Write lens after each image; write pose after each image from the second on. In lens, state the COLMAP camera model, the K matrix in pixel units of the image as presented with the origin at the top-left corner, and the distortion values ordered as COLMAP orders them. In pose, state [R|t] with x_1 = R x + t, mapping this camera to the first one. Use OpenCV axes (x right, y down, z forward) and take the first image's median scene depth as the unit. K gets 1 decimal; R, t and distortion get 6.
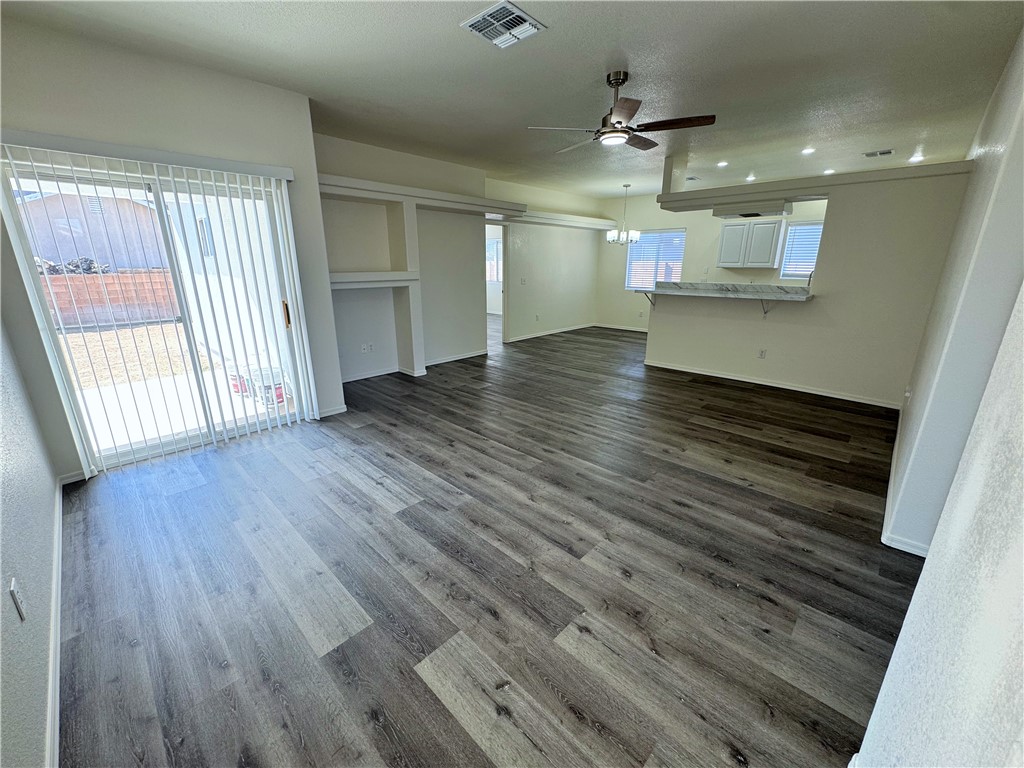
lens RADIAL K [[418.4, 0, 509.3], [0, 418.4, 382.6], [0, 0, 1]] dist [-0.000627, -0.000760]
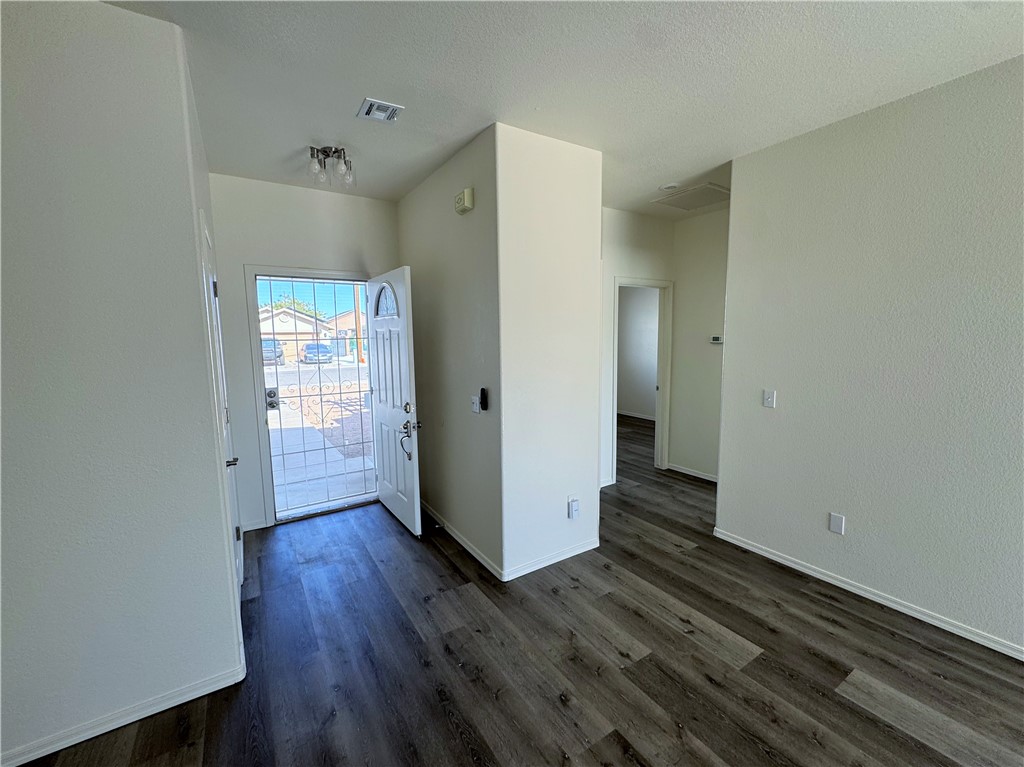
lens RADIAL K [[418.4, 0, 511.0], [0, 418.4, 383.3], [0, 0, 1]] dist [-0.000627, -0.000760]
pose [[-0.972732, -0.014502, 0.231480, 0.112636], [0.076533, 0.922072, 0.379375, -0.289529], [-0.218943, 0.386746, -0.895819, 0.900080]]
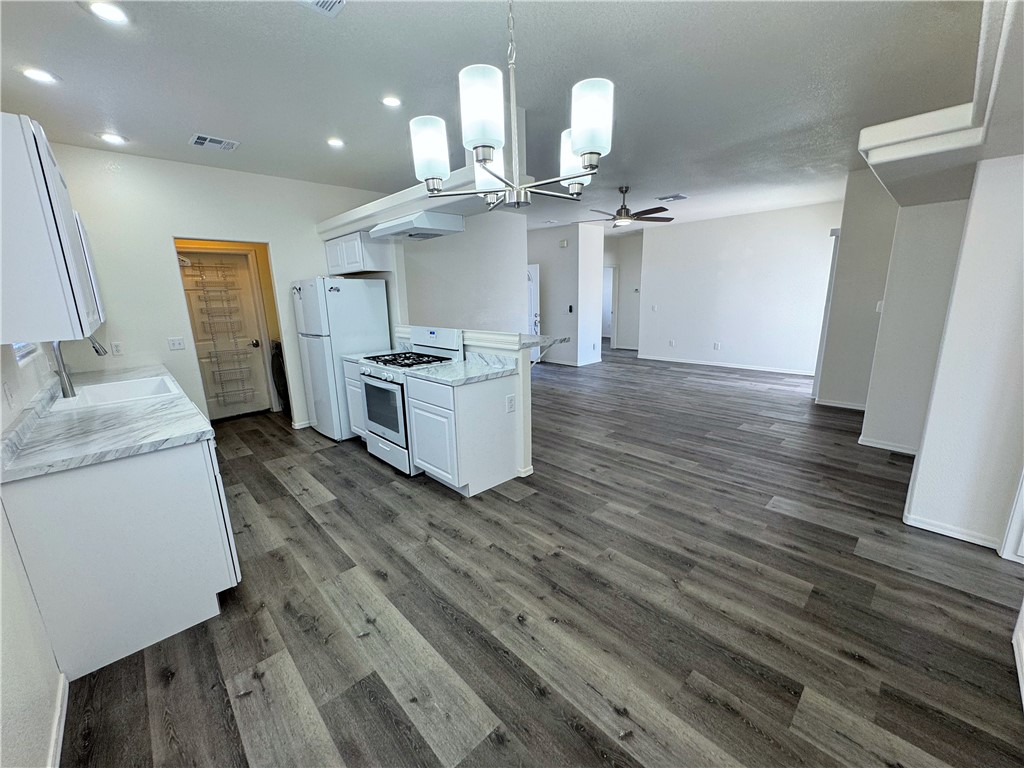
lens RADIAL K [[418.4, 0, 505.1], [0, 418.4, 386.1], [0, 0, 1]] dist [-0.000627, -0.000760]
pose [[-0.998413, 0.010108, 0.055405, 0.577844], [0.035418, 0.877566, 0.478146, -0.742518], [-0.043788, 0.479349, -0.876531, 2.543156]]
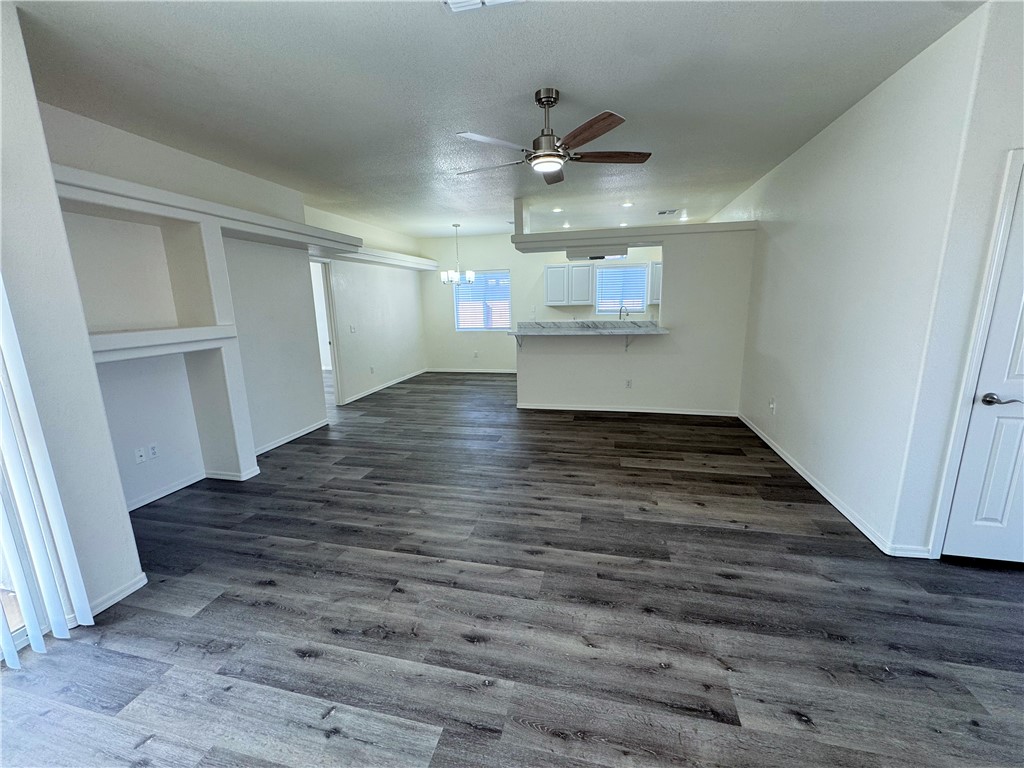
lens RADIAL K [[418.4, 0, 515.0], [0, 418.4, 381.2], [0, 0, 1]] dist [-0.000627, -0.000760]
pose [[0.857377, -0.118259, 0.500918, -0.261021], [0.165104, 0.985006, -0.050048, -0.100828], [-0.487488, 0.125614, 0.864046, 0.310214]]
